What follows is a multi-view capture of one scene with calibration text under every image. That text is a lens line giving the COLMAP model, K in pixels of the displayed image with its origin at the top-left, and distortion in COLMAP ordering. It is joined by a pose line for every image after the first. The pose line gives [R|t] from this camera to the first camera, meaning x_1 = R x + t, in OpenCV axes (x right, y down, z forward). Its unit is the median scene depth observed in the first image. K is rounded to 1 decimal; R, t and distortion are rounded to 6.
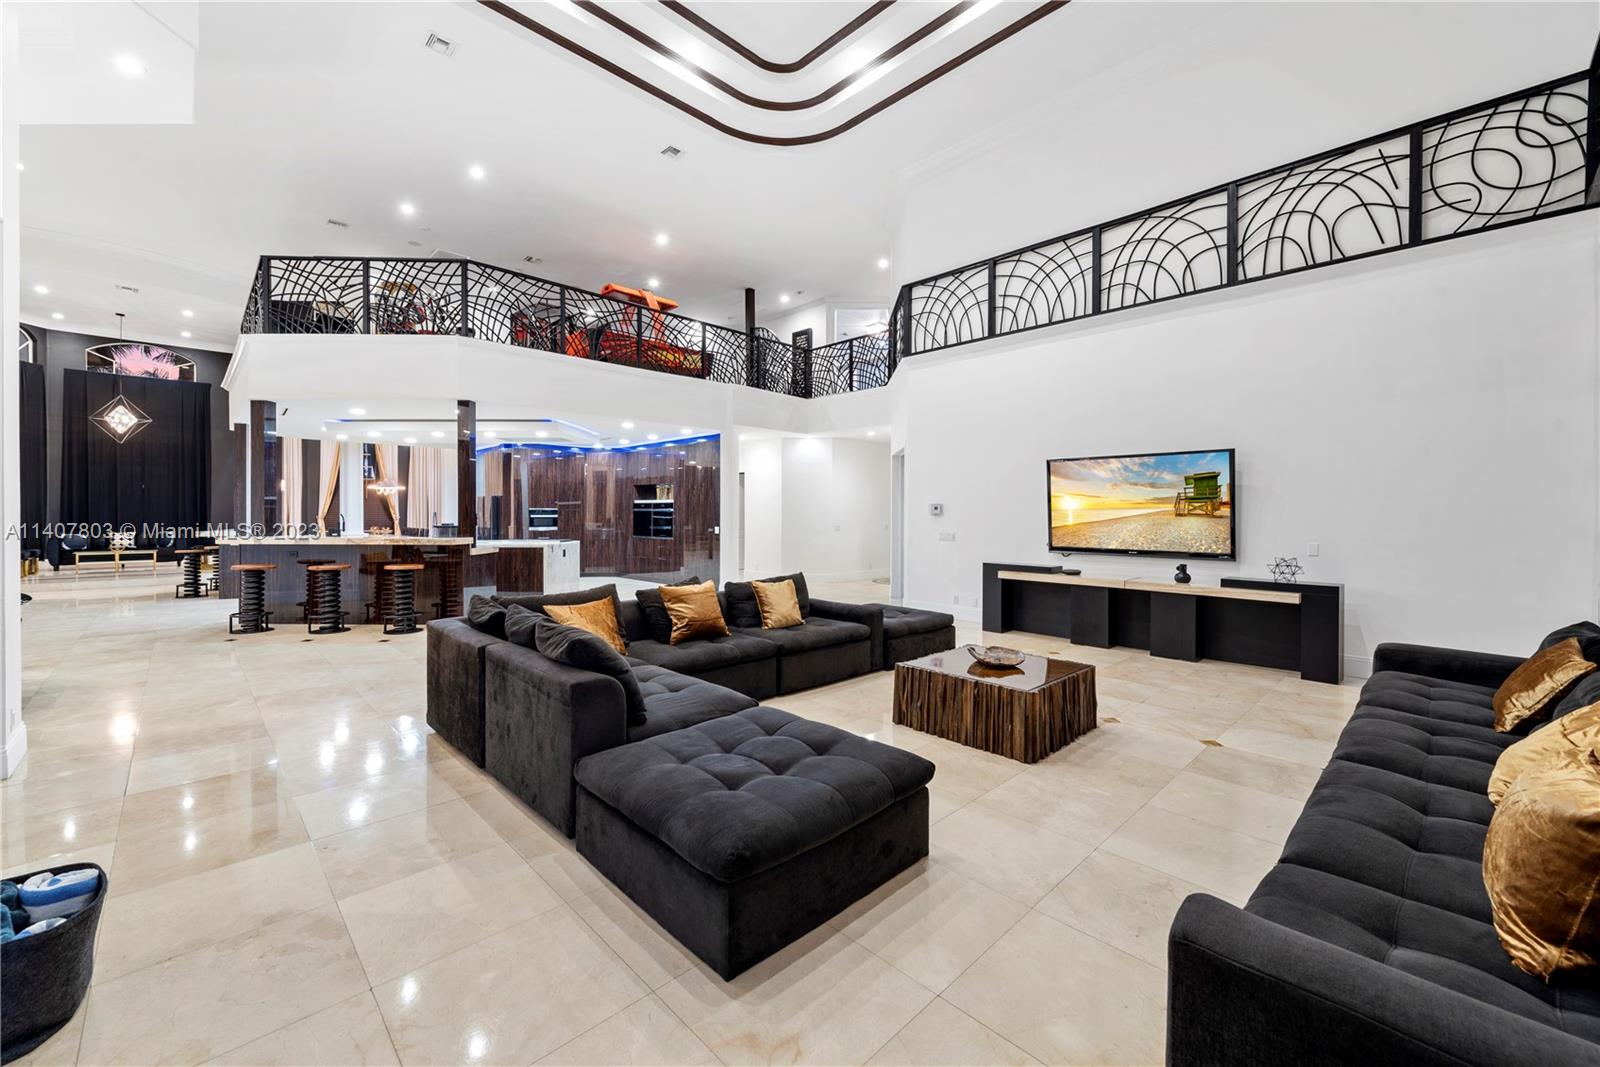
lens RADIAL K [[638.3, 0, 795.8], [0, 638.3, 517.9], [0, 0, 1]] dist [0.013253, -0.003321]
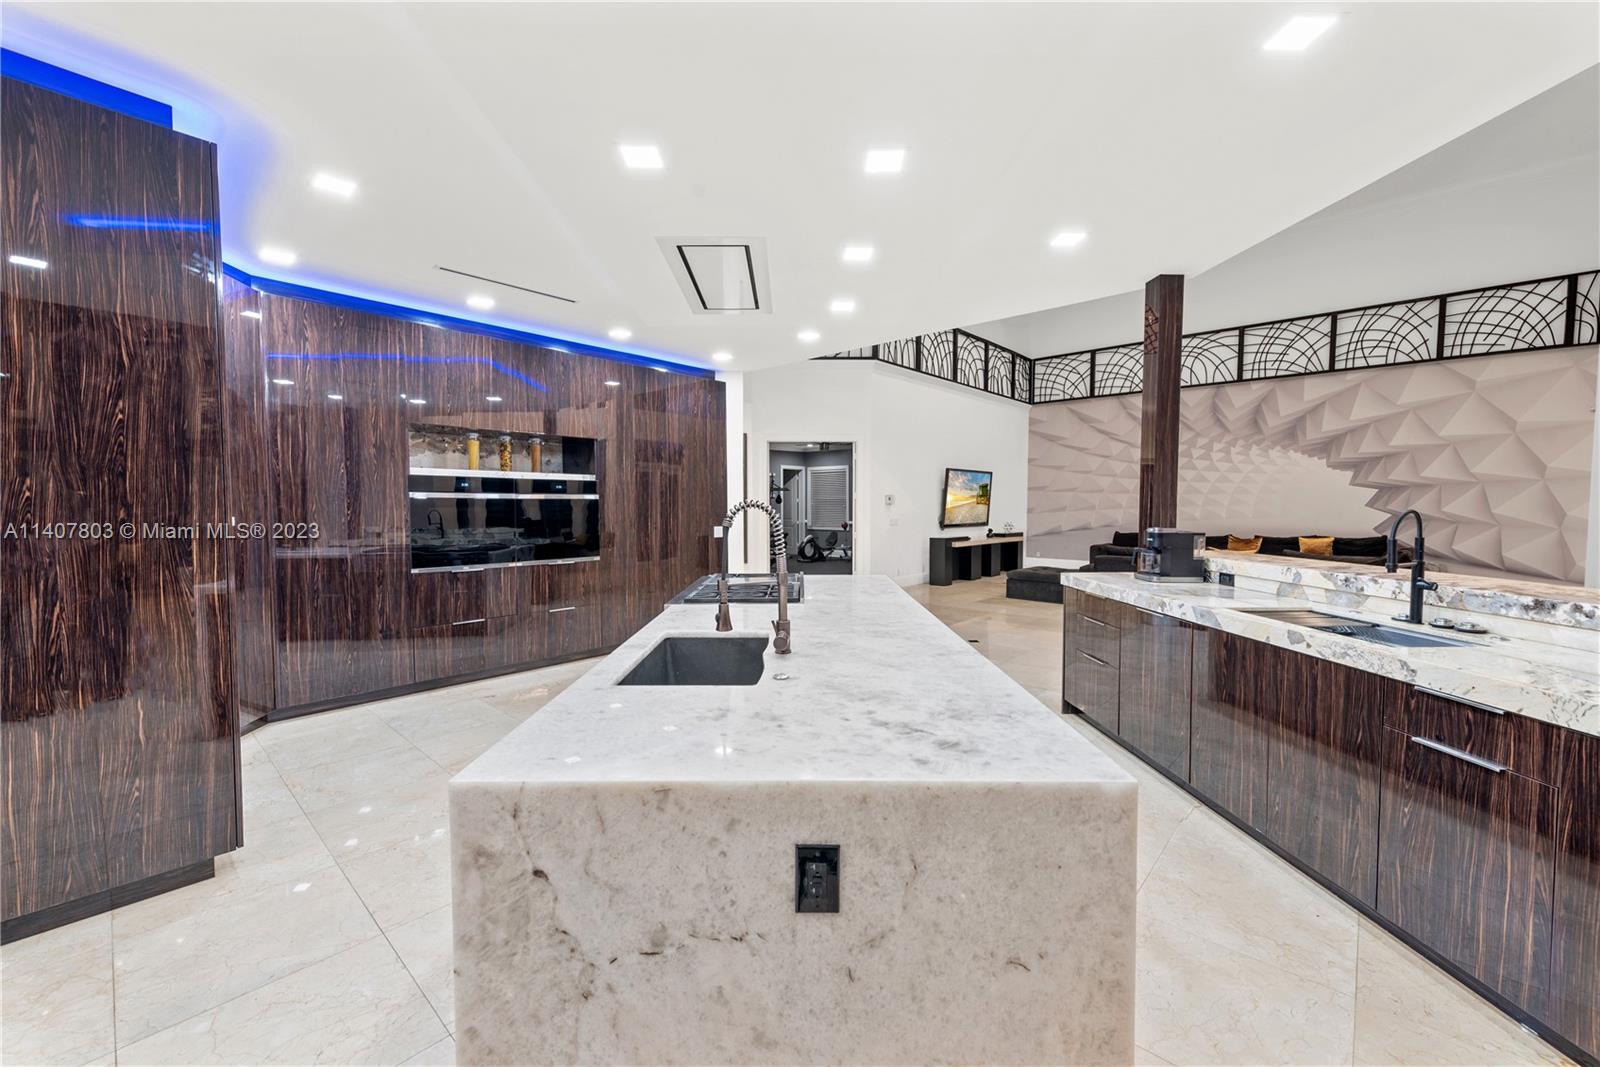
lens RADIAL K [[638.3, 0, 796.8], [0, 638.3, 529.0], [0, 0, 1]] dist [0.013253, -0.003321]
pose [[-0.070275, -0.042370, 0.996627, -0.976270], [0.004838, 0.999071, 0.042815, -0.011525], [-0.997516, 0.007831, -0.070004, 1.292170]]
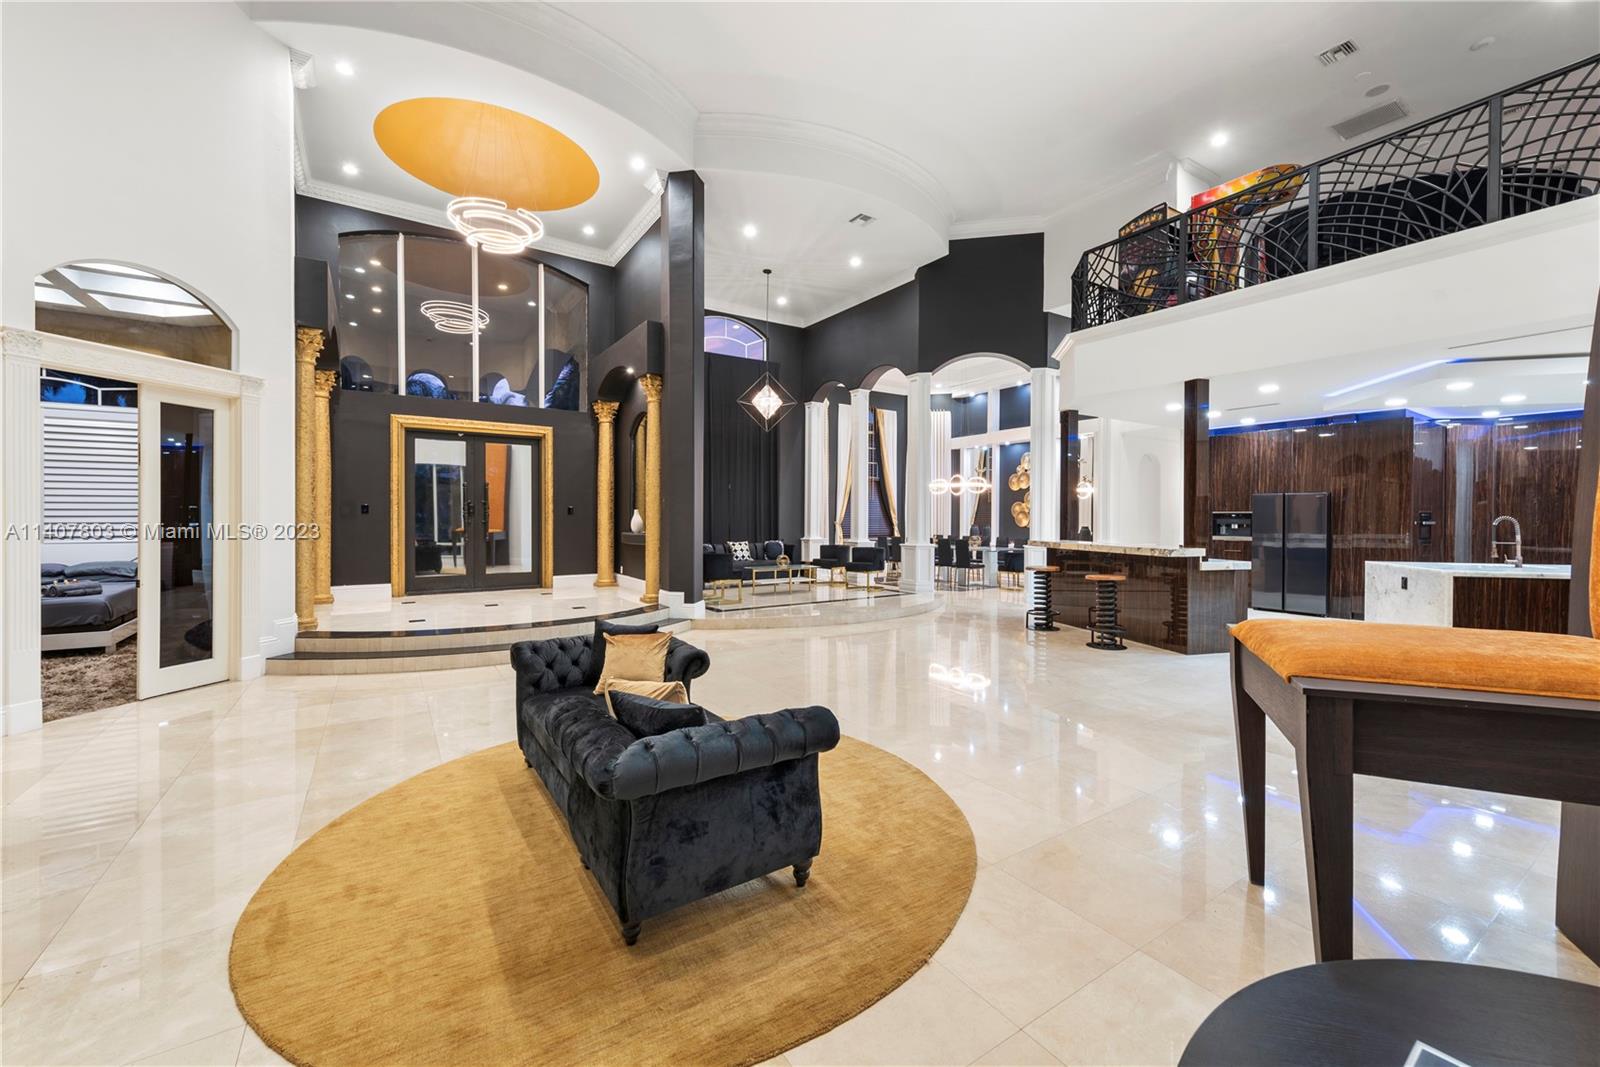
lens RADIAL K [[638.3, 0, 800.5], [0, 638.3, 521.1], [0, 0, 1]] dist [0.013253, -0.003321]
pose [[0.983760, 0.000525, -0.179490, -1.414750], [-0.000494, 1.000000, 0.000218, -0.006162], [0.179490, -0.000126, 0.983760, 0.385976]]
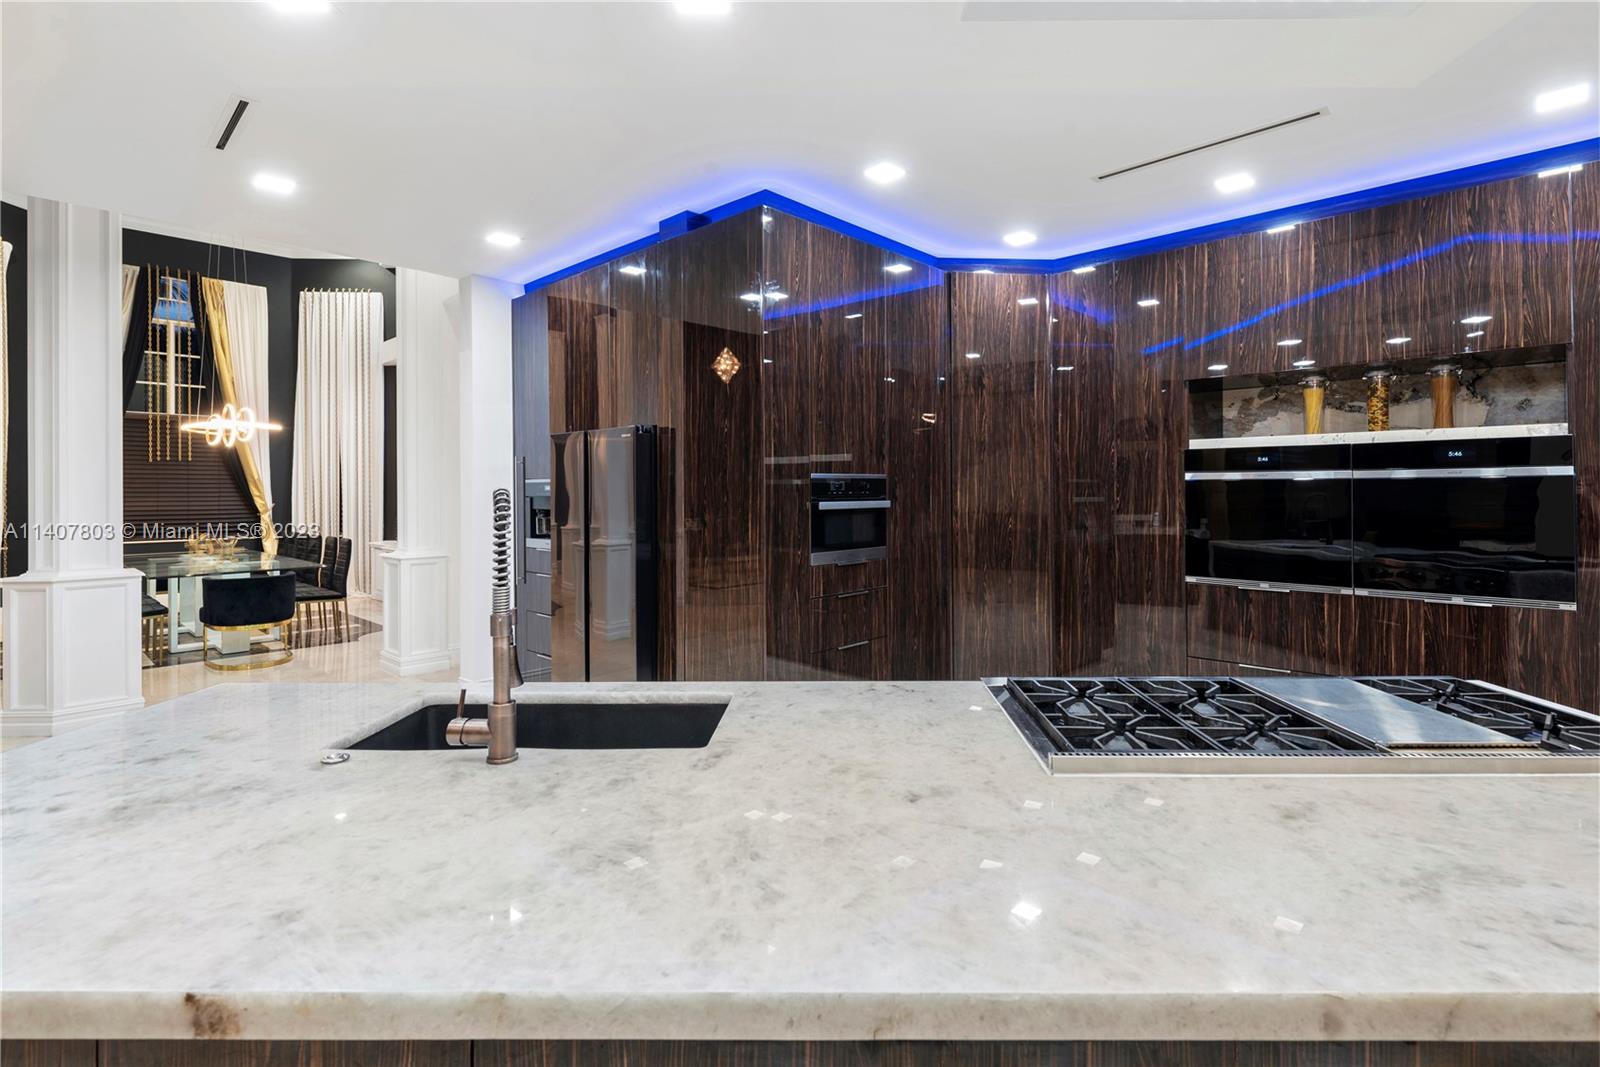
lens RADIAL K [[763.7, 0, 841.8], [0, 763.7, 494.2], [0, 0, 1]] dist [-0.000656, -0.003050]
pose [[0.998009, -0.011474, 0.062014, -0.652168], [0.011389, 0.999934, 0.001731, -0.010921], [-0.062030, -0.001021, 0.998074, 1.108937]]
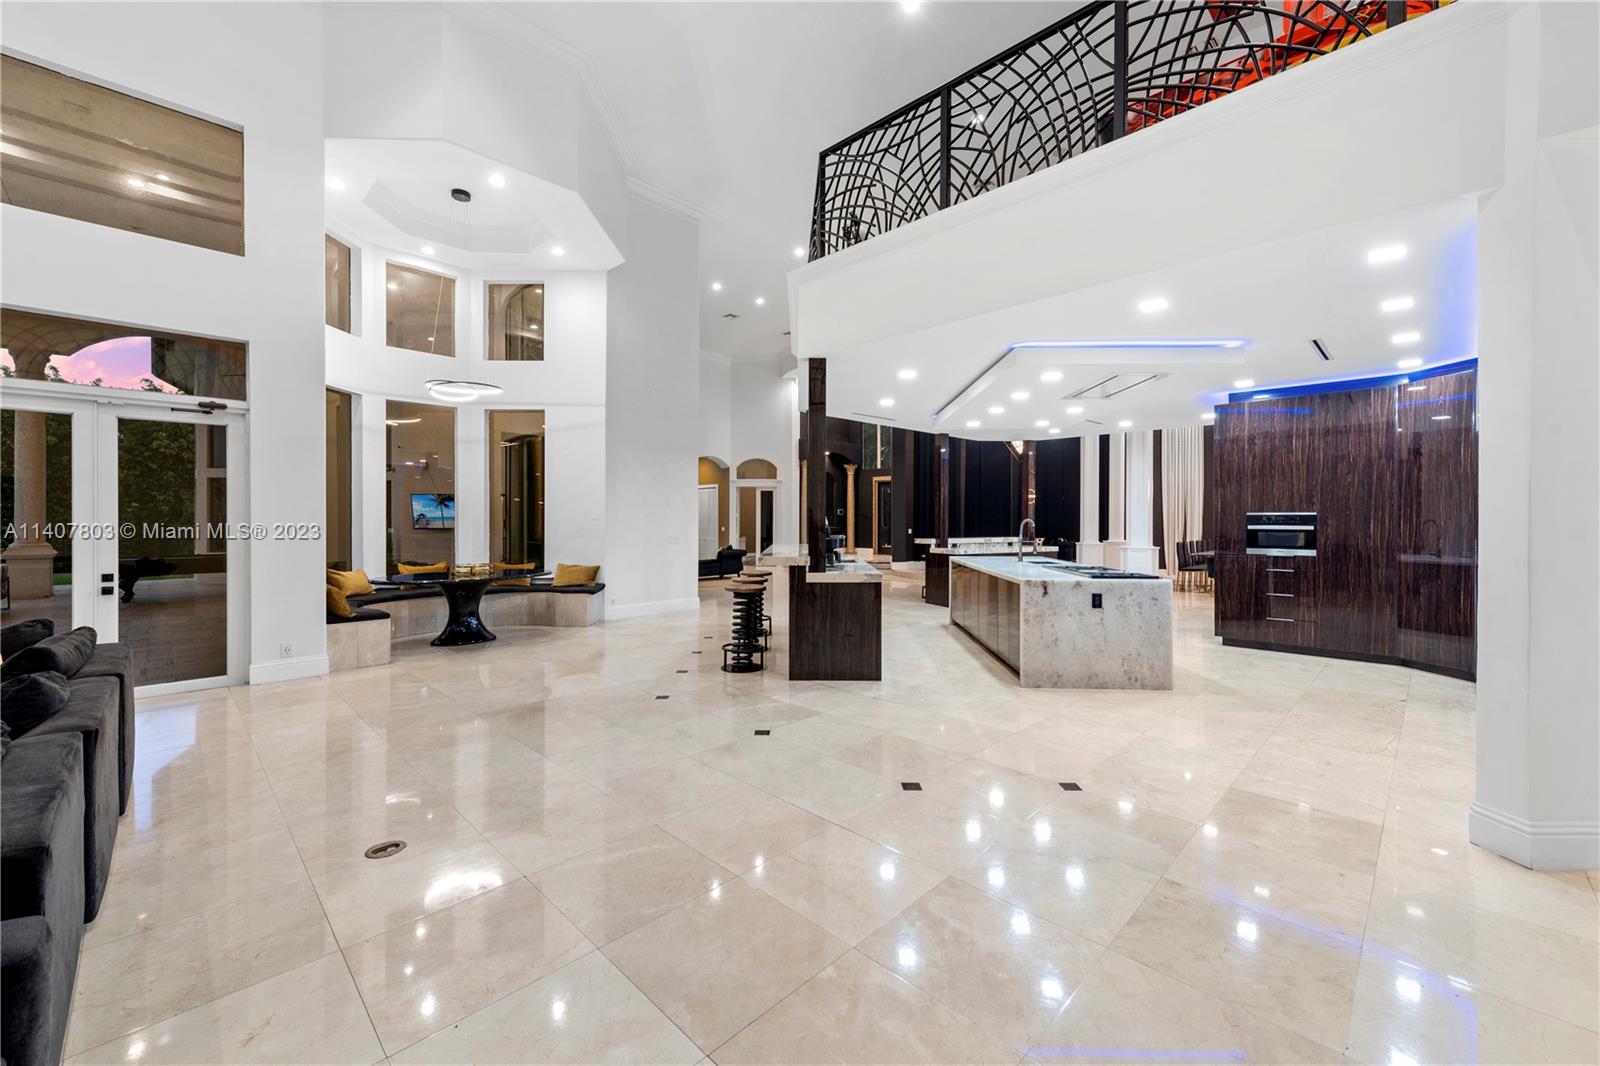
lens RADIAL K [[638.3, 0, 801.9], [0, 638.3, 521.8], [0, 0, 1]] dist [0.013253, -0.003321]
pose [[0.026760, 0.000743, -0.999642, 0.176988], [-0.006767, 0.999977, 0.000562, -0.007040], [0.999619, 0.006749, 0.026764, 0.945578]]
